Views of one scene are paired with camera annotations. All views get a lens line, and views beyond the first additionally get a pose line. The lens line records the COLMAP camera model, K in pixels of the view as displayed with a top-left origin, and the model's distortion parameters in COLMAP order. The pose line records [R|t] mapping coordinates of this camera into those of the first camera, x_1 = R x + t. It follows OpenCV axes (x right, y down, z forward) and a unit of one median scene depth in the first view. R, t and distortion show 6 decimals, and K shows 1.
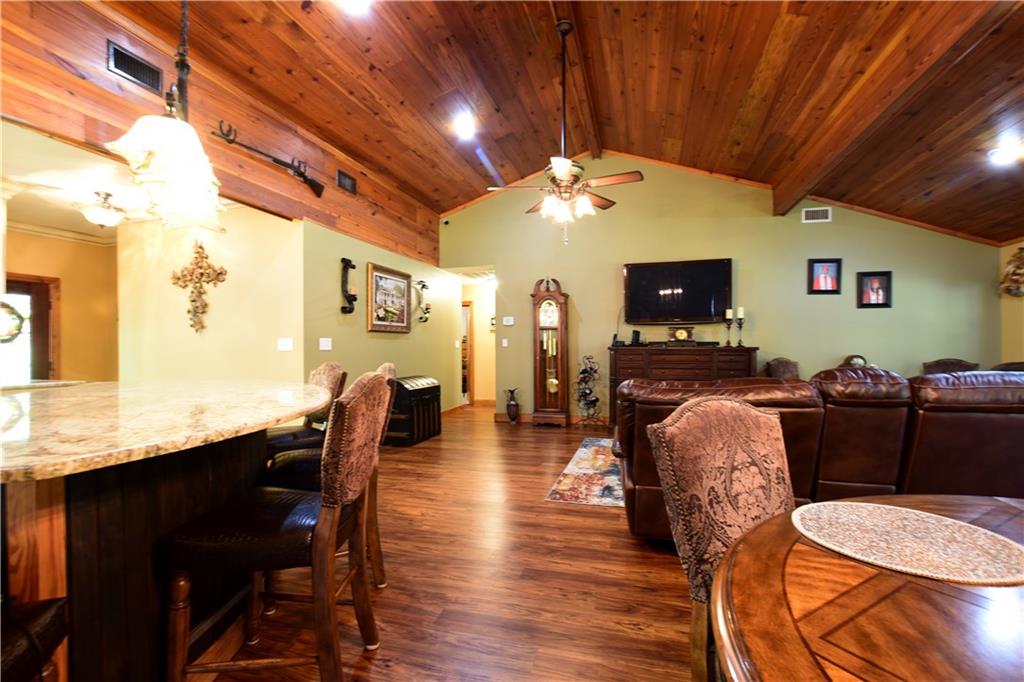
lens RADIAL K [[453.6, 0, 517.2], [0, 453.6, 345.5], [0, 0, 1]] dist [-0.034575, 0.006330]
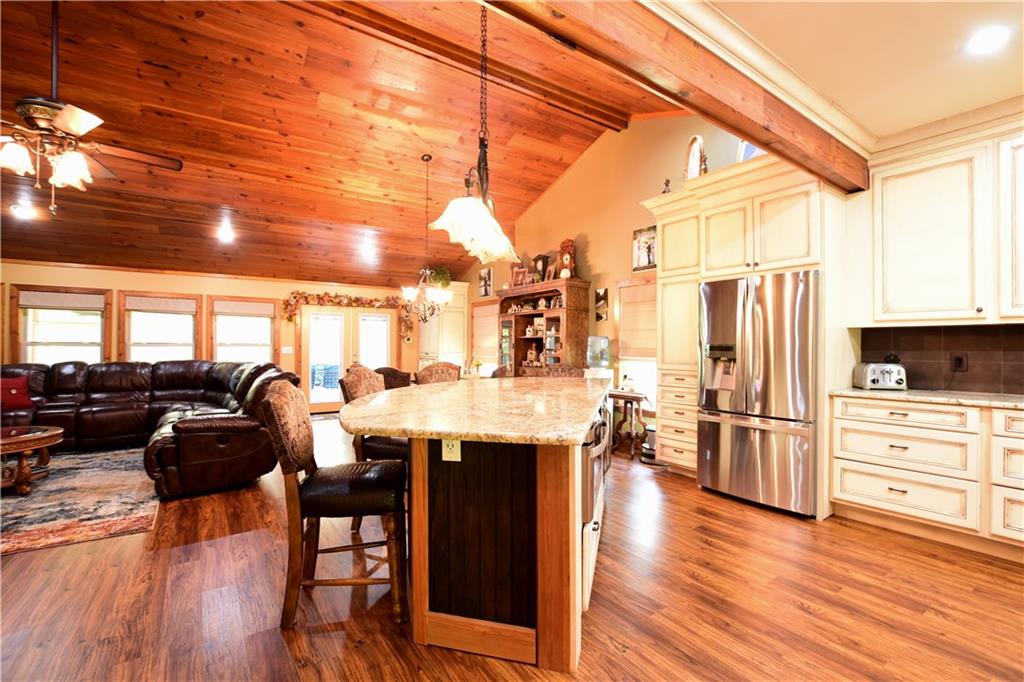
lens RADIAL K [[453.6, 0, 517.2], [0, 453.6, 345.5], [0, 0, 1]] dist [-0.034575, 0.006330]
pose [[-0.773638, 0.007361, 0.633586, -0.629481], [0.001273, 0.999949, -0.010062, -0.004193], [-0.633627, -0.006978, -0.773607, 0.738027]]
